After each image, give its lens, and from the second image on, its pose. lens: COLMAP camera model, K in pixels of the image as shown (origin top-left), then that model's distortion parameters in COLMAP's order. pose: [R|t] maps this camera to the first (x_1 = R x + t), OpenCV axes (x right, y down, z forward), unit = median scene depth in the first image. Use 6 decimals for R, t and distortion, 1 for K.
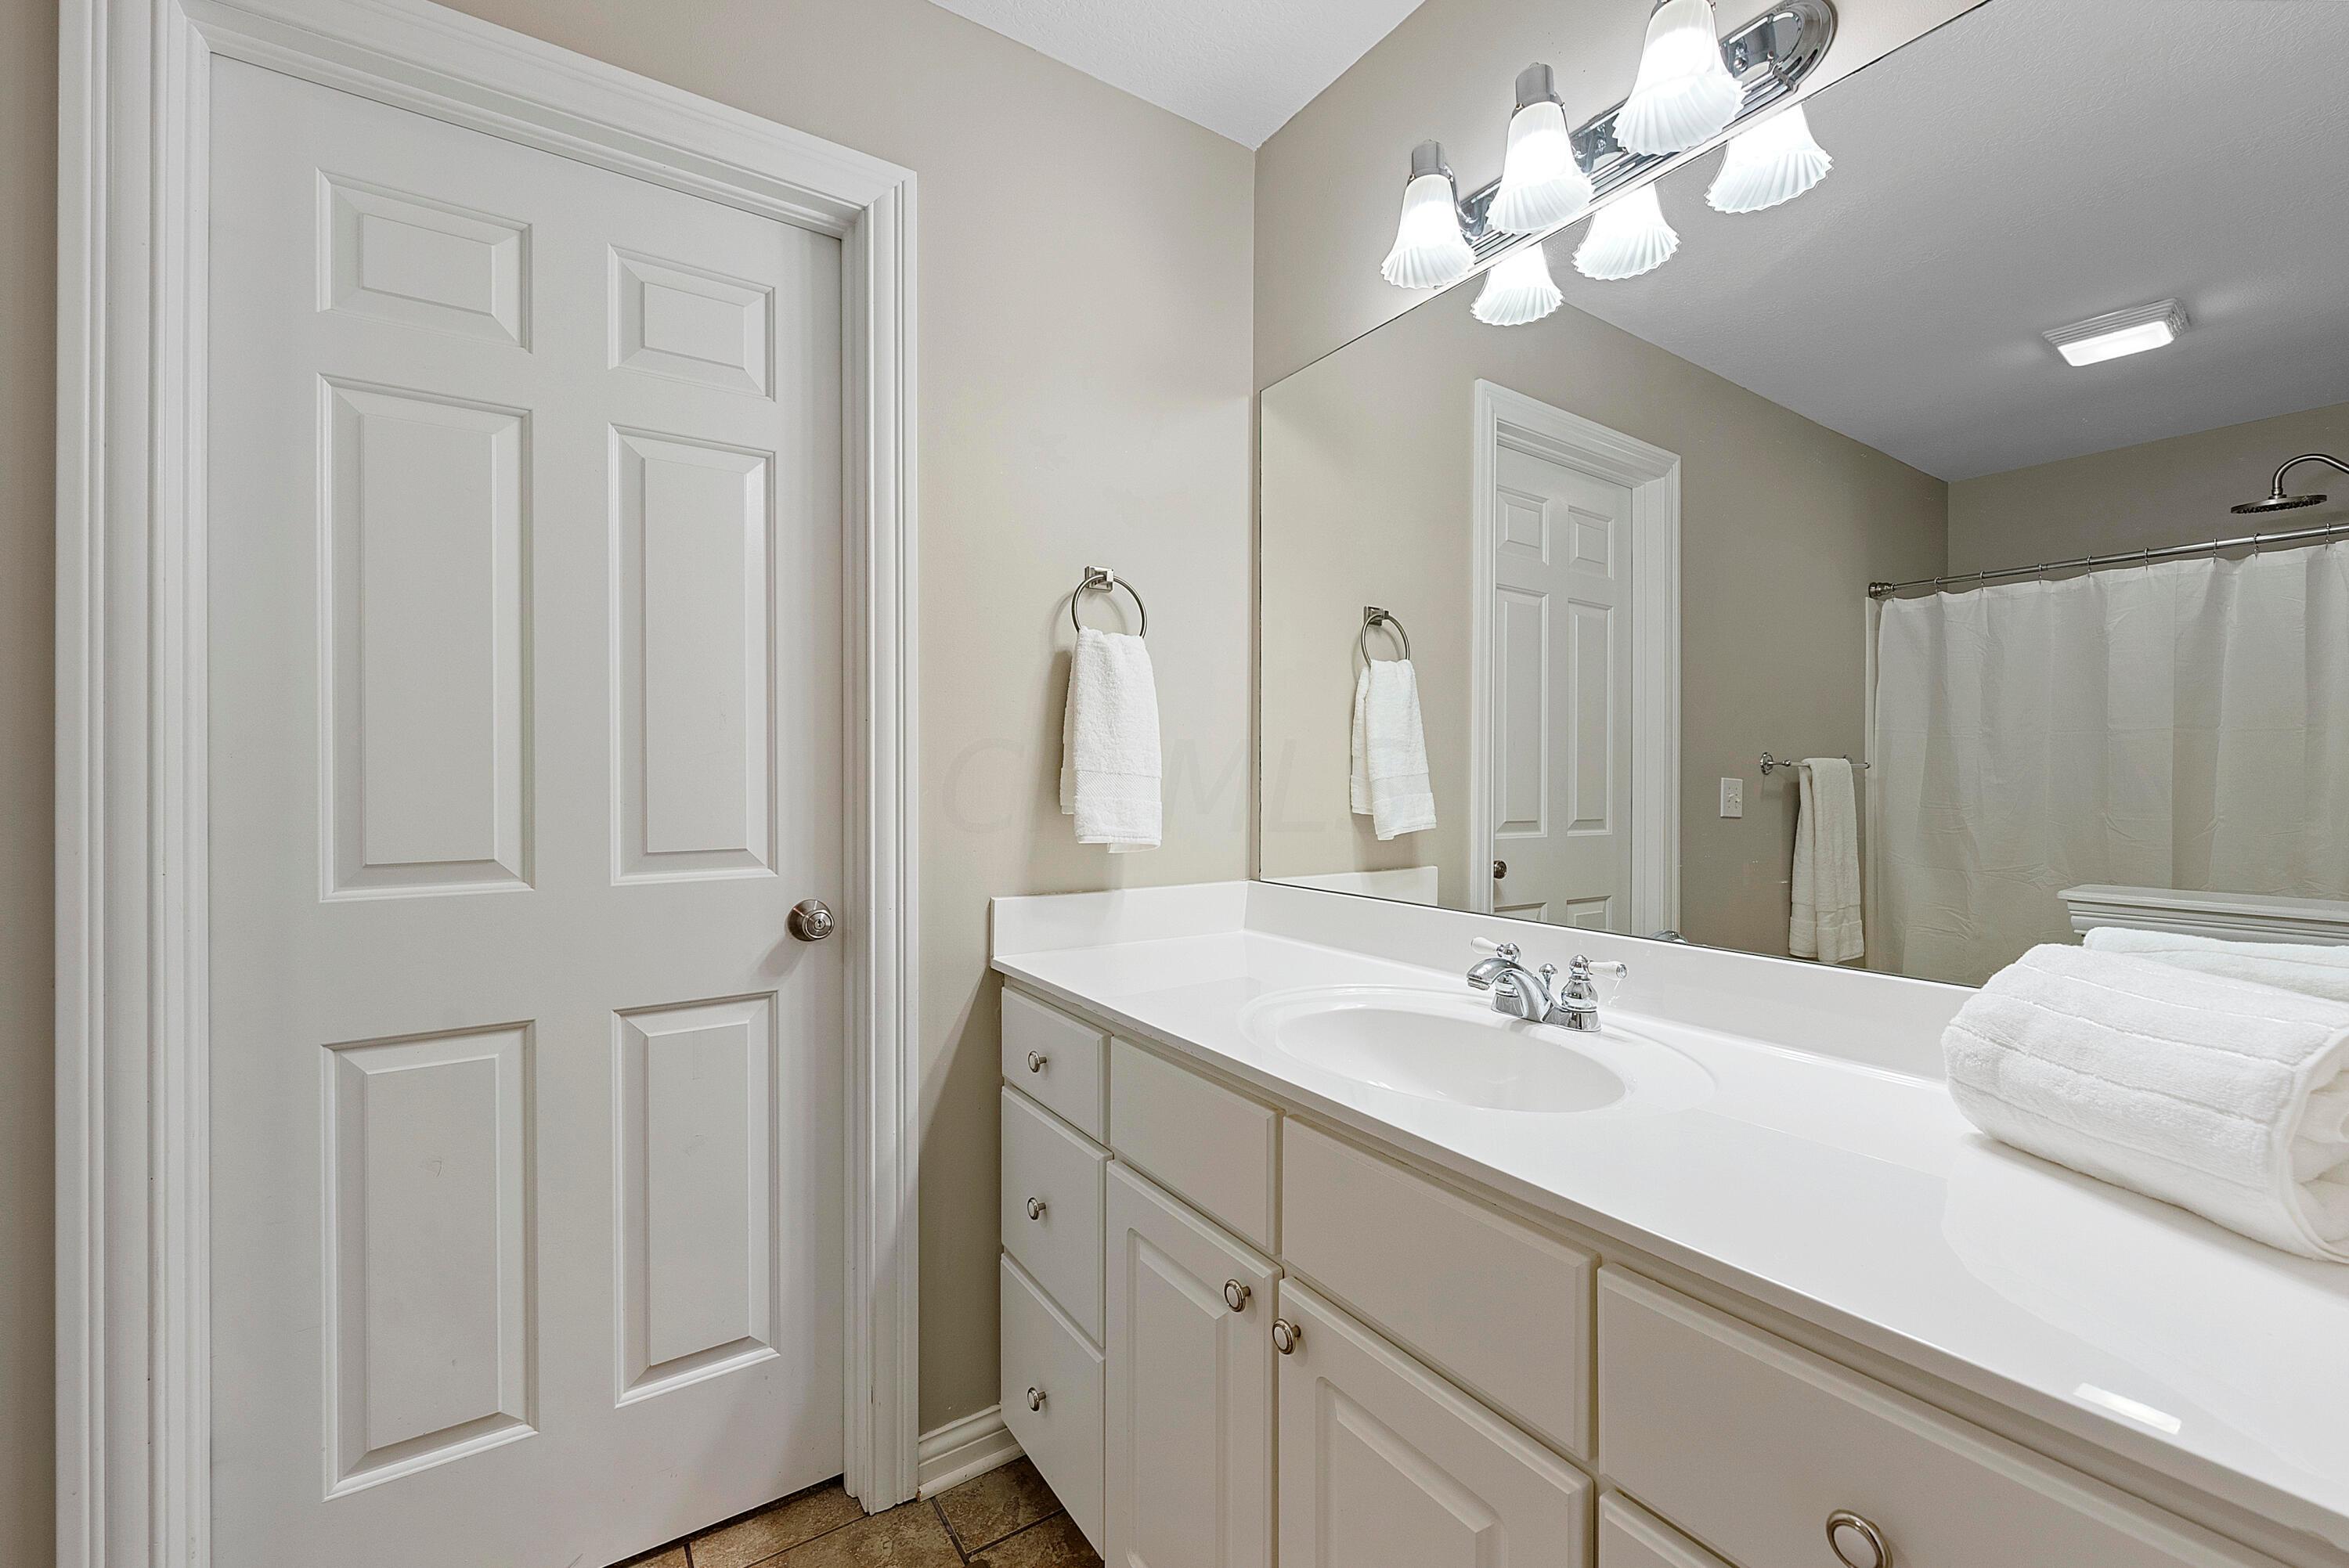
lens RADIAL K [[906.6, 0, 1165.0], [0, 906.6, 788.0], [0, 0, 1]] dist [-0.001962, -0.000164]
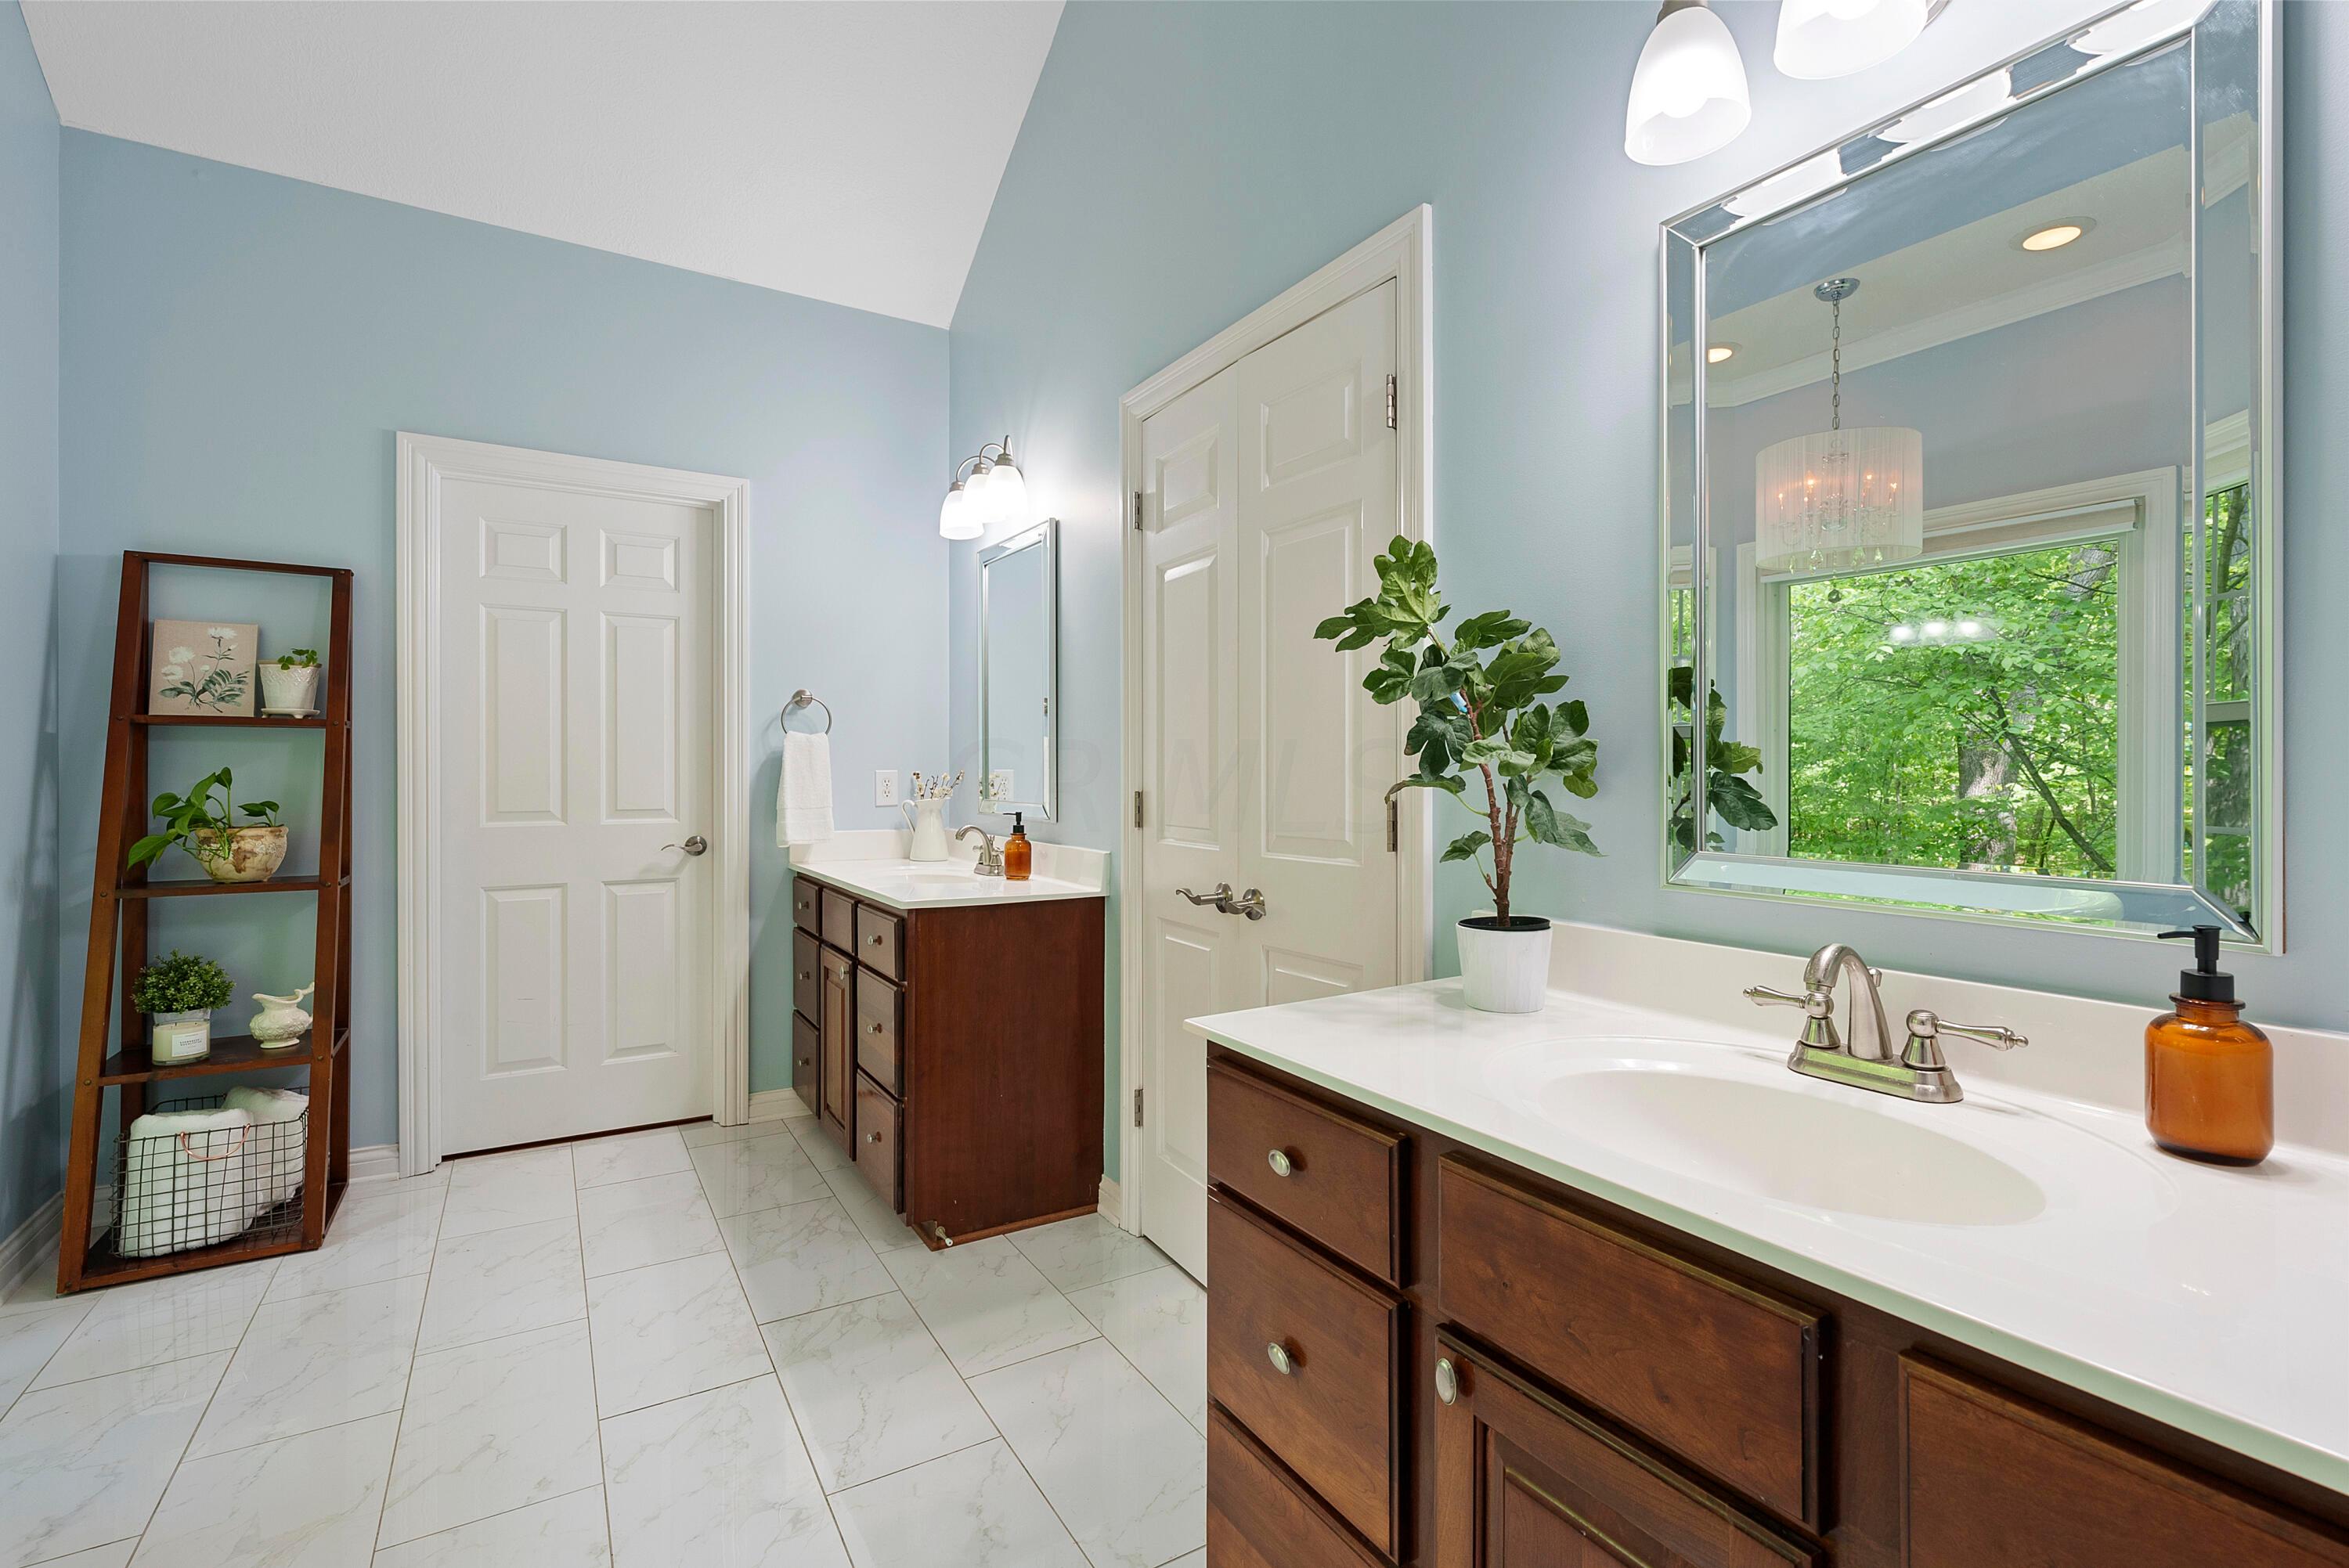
lens RADIAL K [[1023.4, 0, 1182.0], [0, 1023.4, 776.3], [0, 0, 1]] dist [0.001147, 0.000134]
pose [[0.999993, 0.003119, -0.002008, 0.786287], [-0.003123, 0.999992, -0.002422, -0.006068], [0.002000, 0.002428, 0.999995, -1.450705]]
